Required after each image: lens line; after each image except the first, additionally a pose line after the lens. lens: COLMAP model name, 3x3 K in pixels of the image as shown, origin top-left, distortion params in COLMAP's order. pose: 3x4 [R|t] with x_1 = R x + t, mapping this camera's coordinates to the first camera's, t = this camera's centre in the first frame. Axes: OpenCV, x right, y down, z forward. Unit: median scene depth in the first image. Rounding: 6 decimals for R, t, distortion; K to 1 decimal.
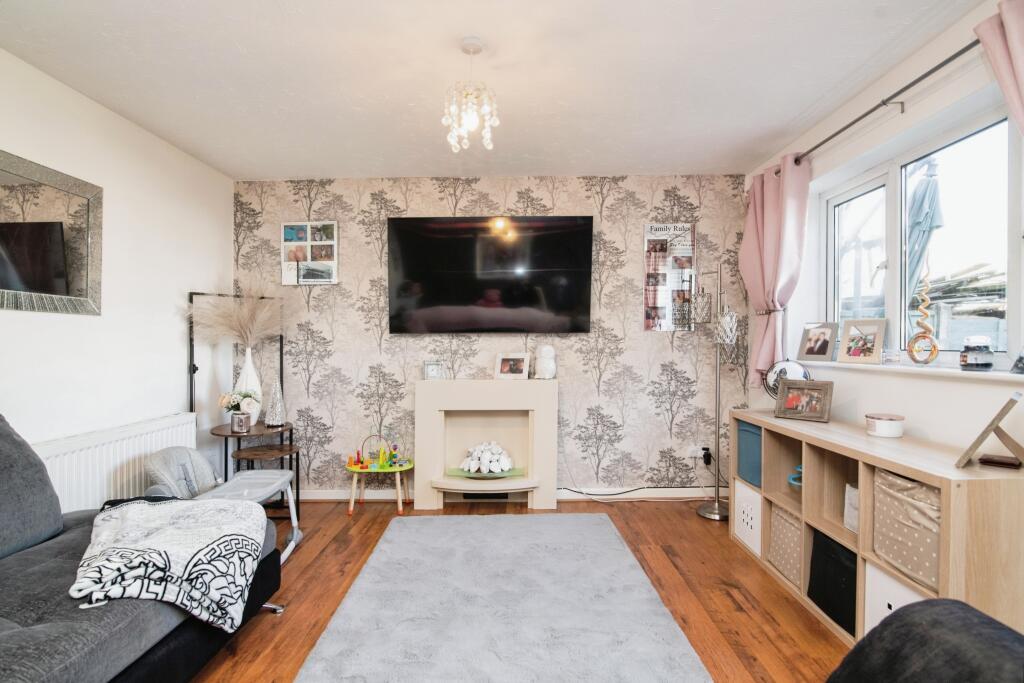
lens RADIAL K [[476.8, 0, 510.9], [0, 476.8, 340.9], [0, 0, 1]] dist [-0.016682, -0.000223]
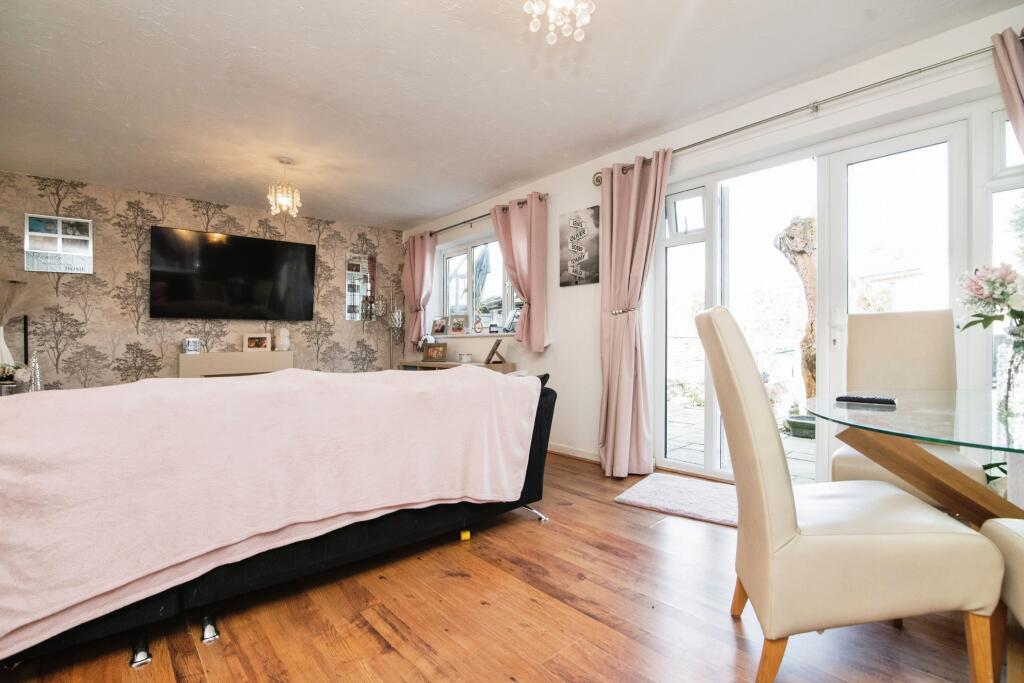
lens RADIAL K [[476.8, 0, 510.9], [0, 476.8, 340.9], [0, 0, 1]] dist [-0.016682, -0.000223]
pose [[0.740336, -0.004655, 0.672221, -0.387476], [0.011165, 0.999923, -0.005372, 0.063344], [-0.672144, 0.011482, 0.740331, -0.553116]]
